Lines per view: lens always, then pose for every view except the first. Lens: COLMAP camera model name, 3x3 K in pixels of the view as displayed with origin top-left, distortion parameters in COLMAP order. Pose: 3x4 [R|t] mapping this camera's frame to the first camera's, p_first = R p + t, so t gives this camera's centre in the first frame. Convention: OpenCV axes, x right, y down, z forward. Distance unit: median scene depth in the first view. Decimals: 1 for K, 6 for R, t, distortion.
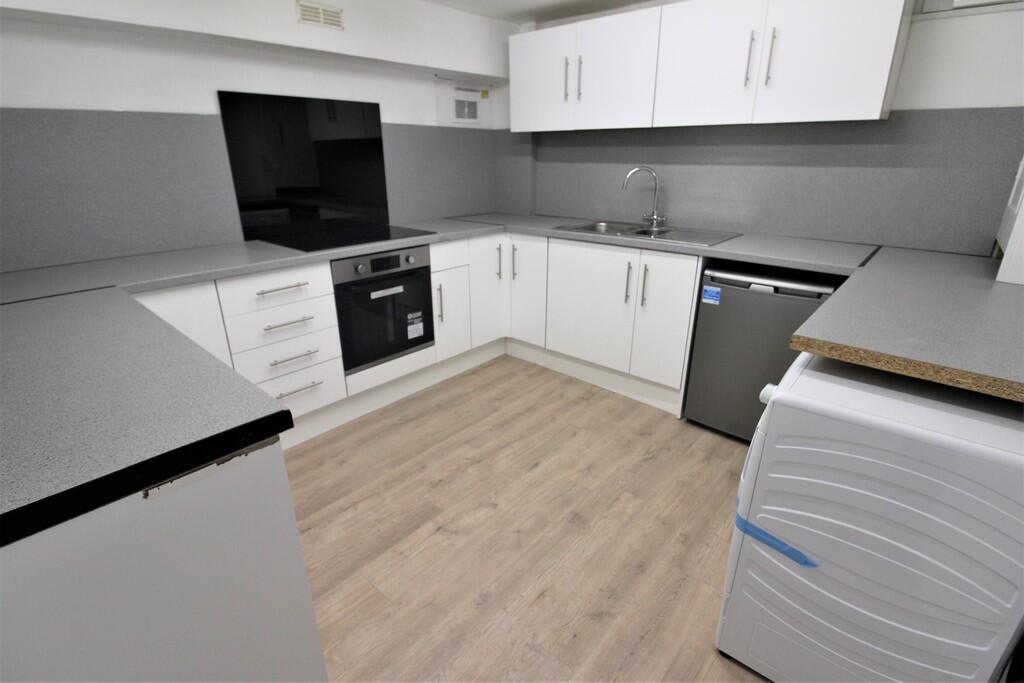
lens RADIAL K [[478.4, 0, 510.4], [0, 478.4, 339.5], [0, 0, 1]] dist [-0.001375, -0.000232]
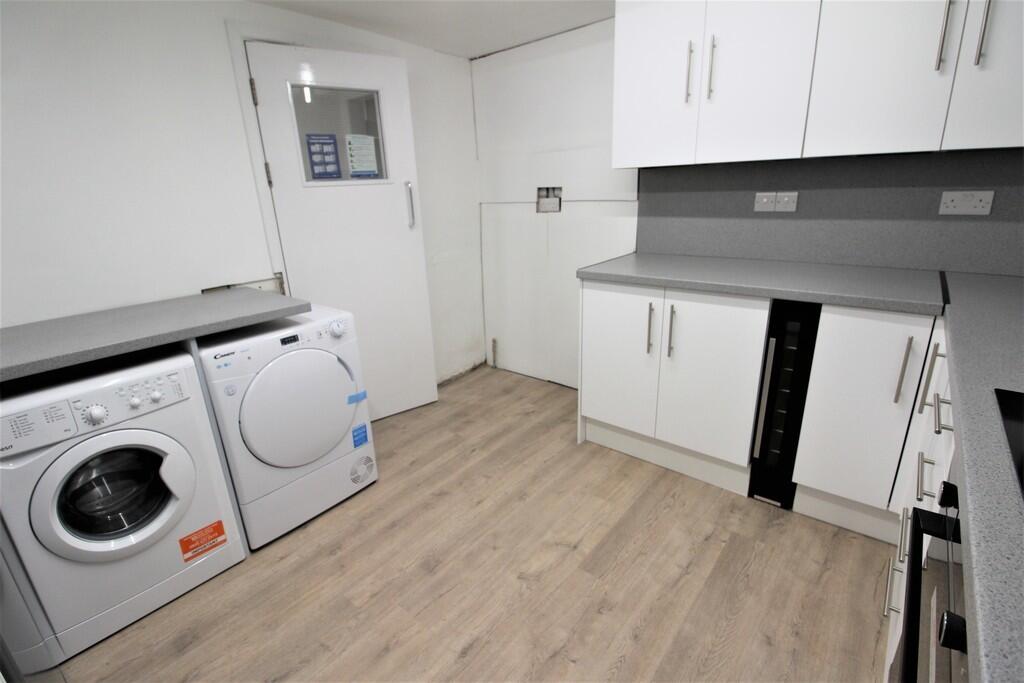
lens RADIAL K [[478.4, 0, 511.8], [0, 478.4, 340.1], [0, 0, 1]] dist [-0.001375, -0.000232]
pose [[-0.998624, 0.051576, -0.009510, -0.030867], [0.033928, 0.773609, 0.632755, -0.559559], [0.039992, 0.631561, -0.774294, 1.475510]]
